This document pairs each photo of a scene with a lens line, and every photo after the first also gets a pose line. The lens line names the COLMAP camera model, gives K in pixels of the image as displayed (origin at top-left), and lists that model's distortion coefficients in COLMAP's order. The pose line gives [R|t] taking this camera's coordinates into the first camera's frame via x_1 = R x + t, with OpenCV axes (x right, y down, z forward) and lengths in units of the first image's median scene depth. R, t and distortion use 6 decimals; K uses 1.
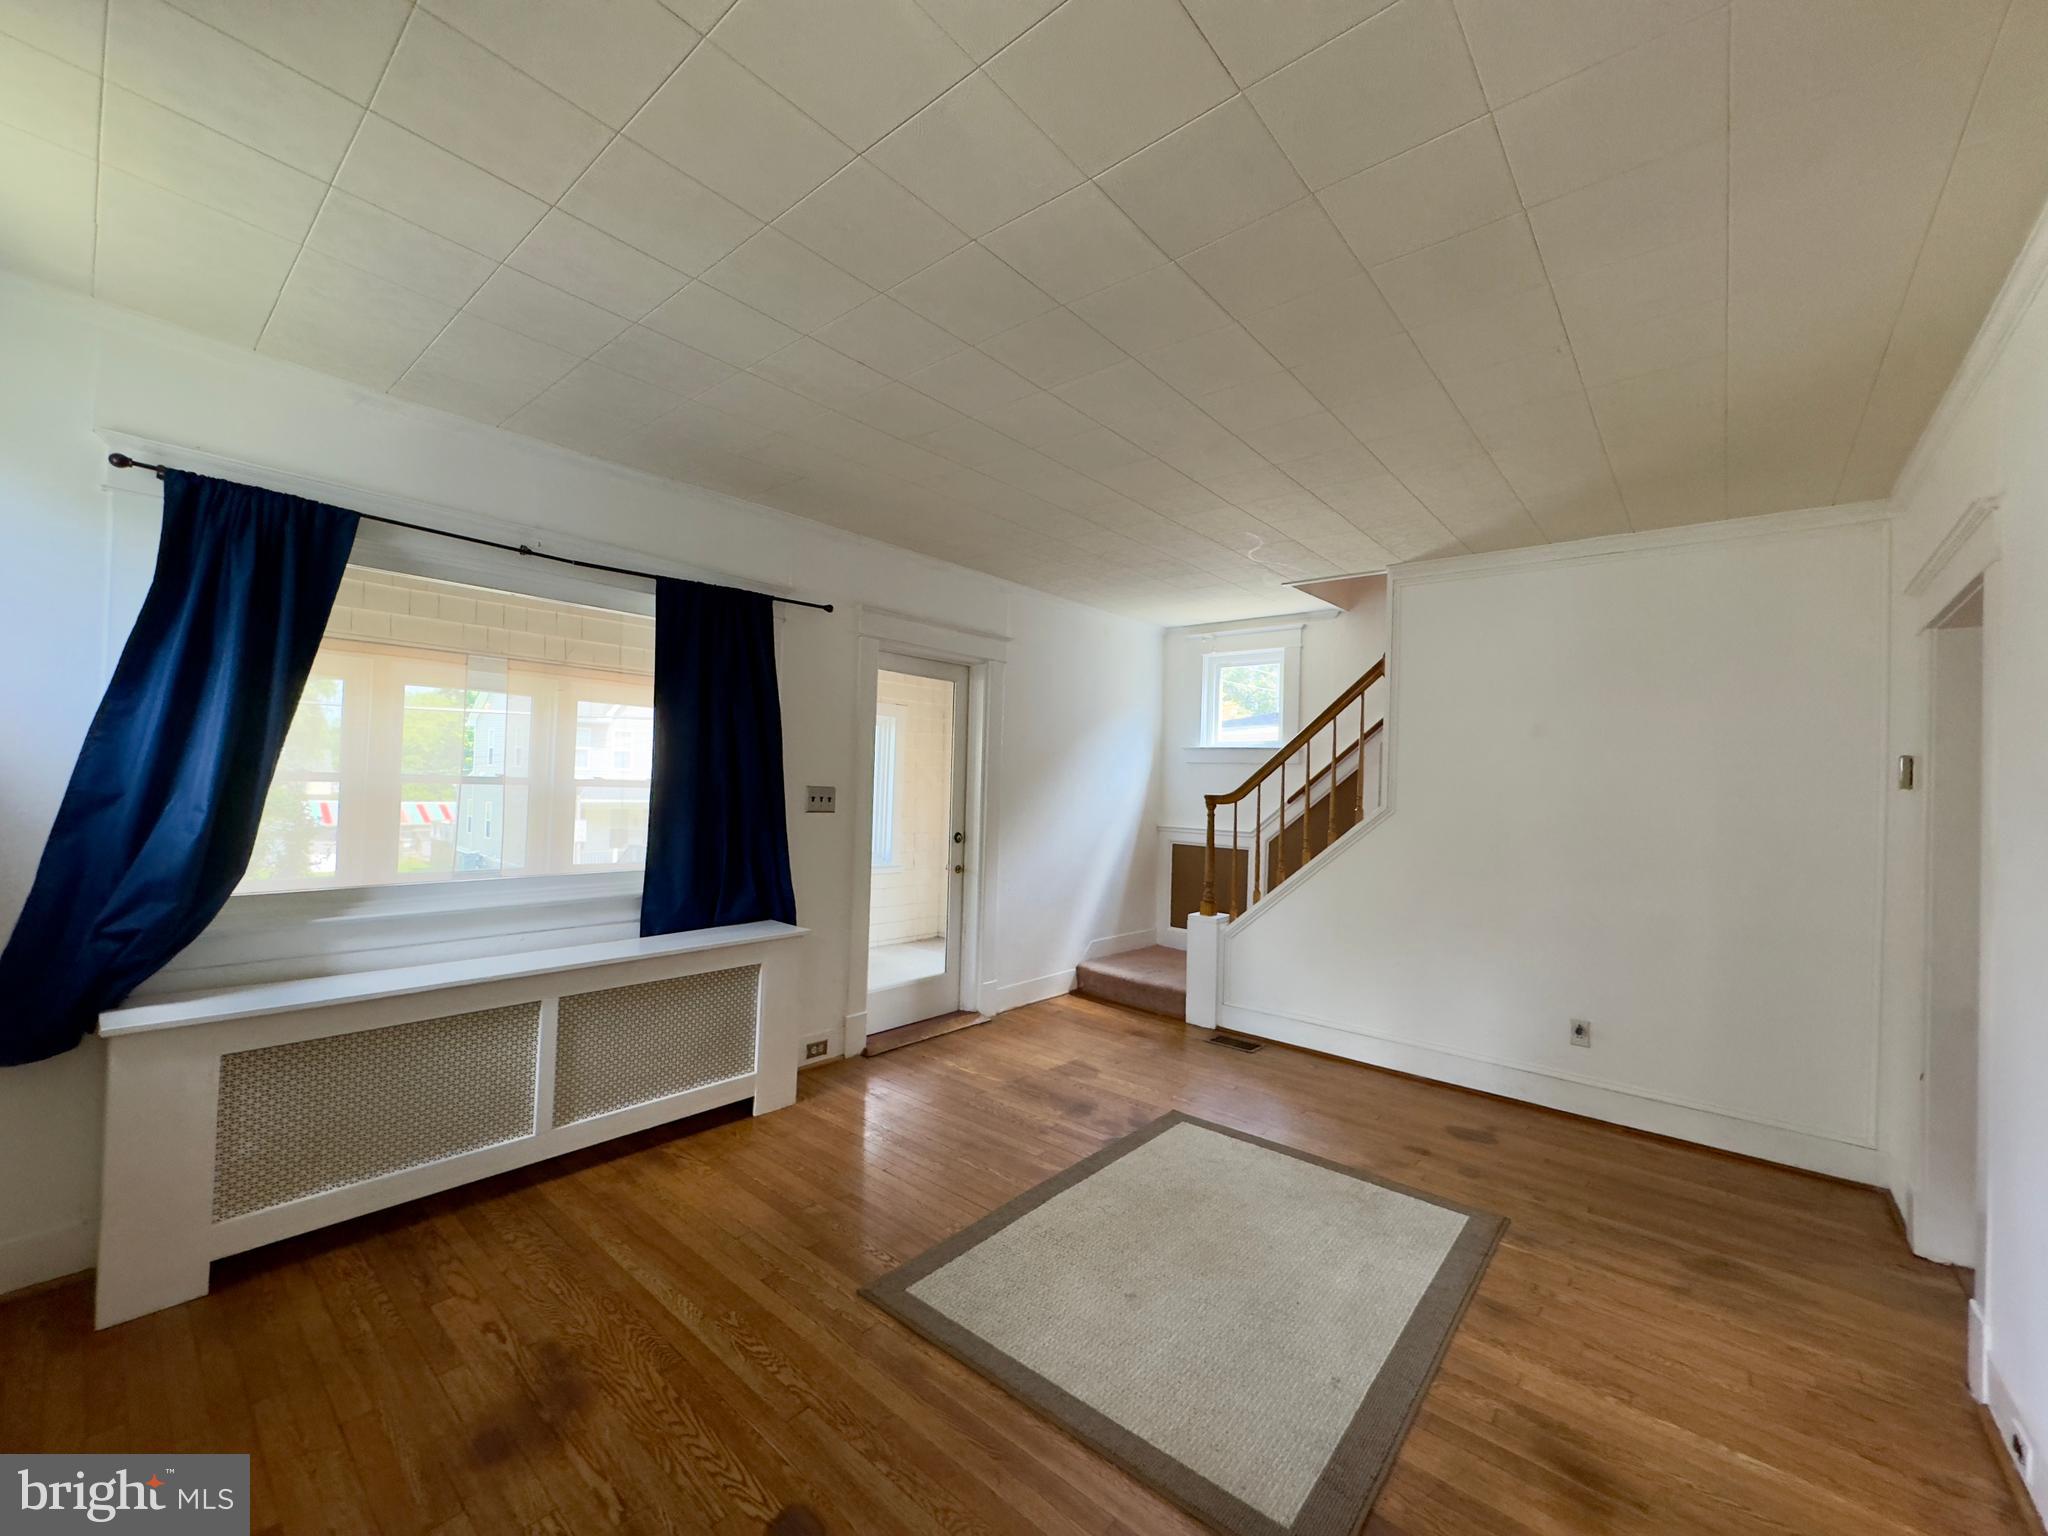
lens RADIAL K [[817.9, 0, 1024.7], [0, 817.9, 773.8], [0, 0, 1]] dist [0.003210, 0.000352]
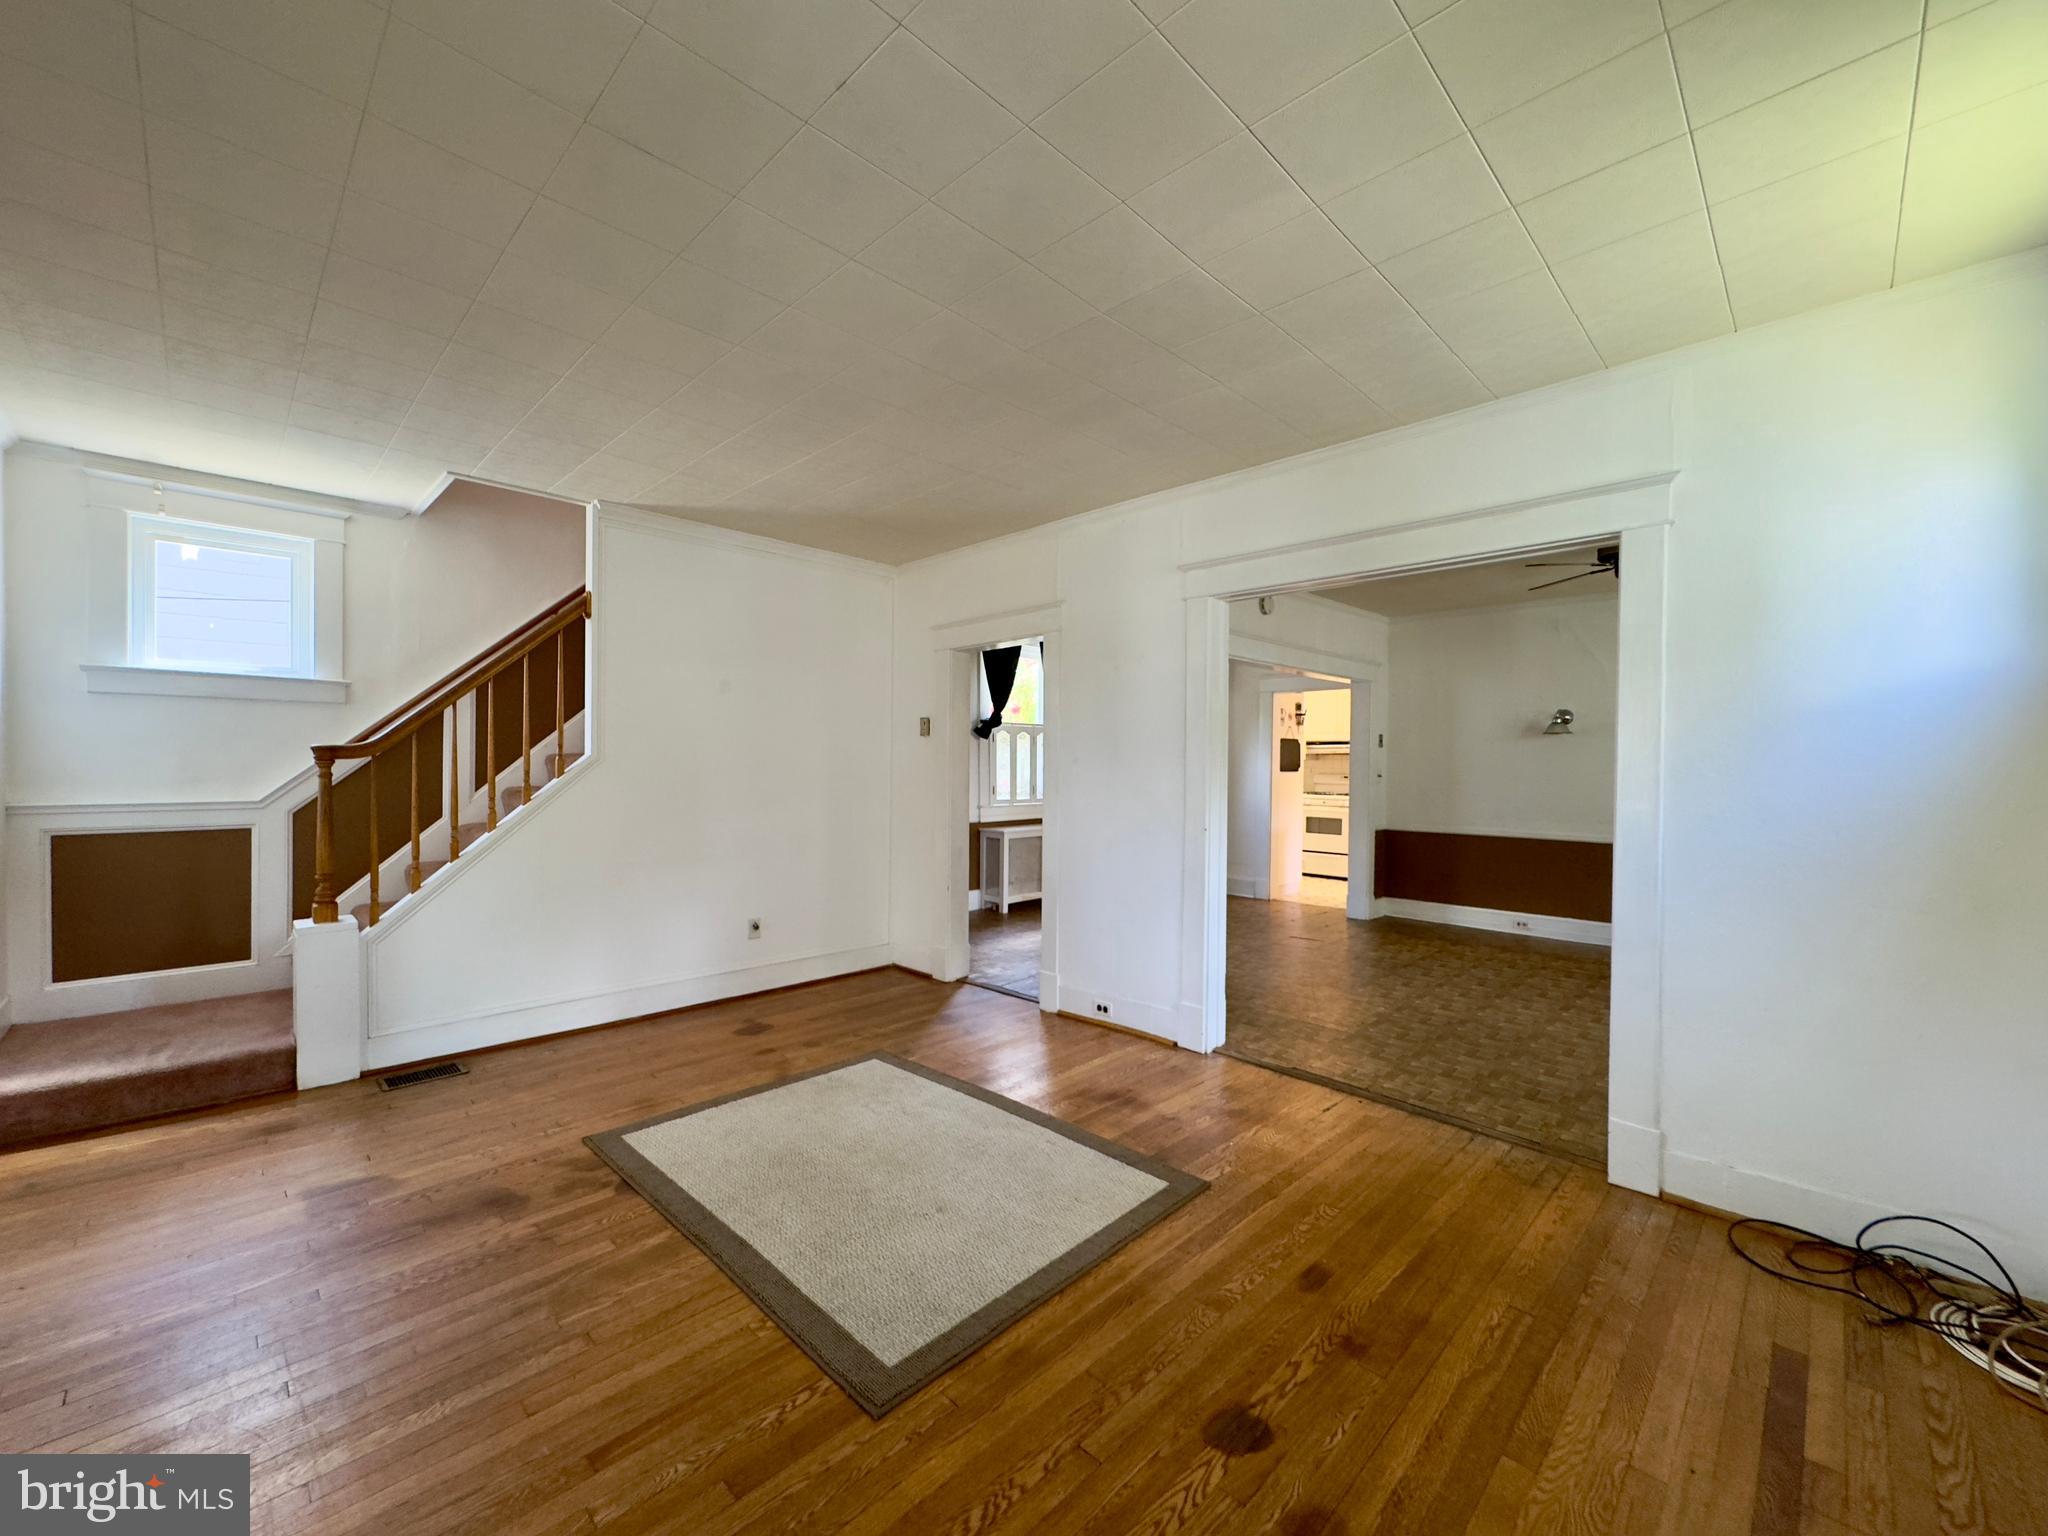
lens RADIAL K [[817.9, 0, 1026.3], [0, 817.9, 762.9], [0, 0, 1]] dist [0.003210, 0.000352]
pose [[0.068875, -0.032038, 0.997111, -0.656665], [-0.016785, 0.999305, 0.033268, 0.013118], [-0.997484, -0.019028, 0.068290, 0.597362]]
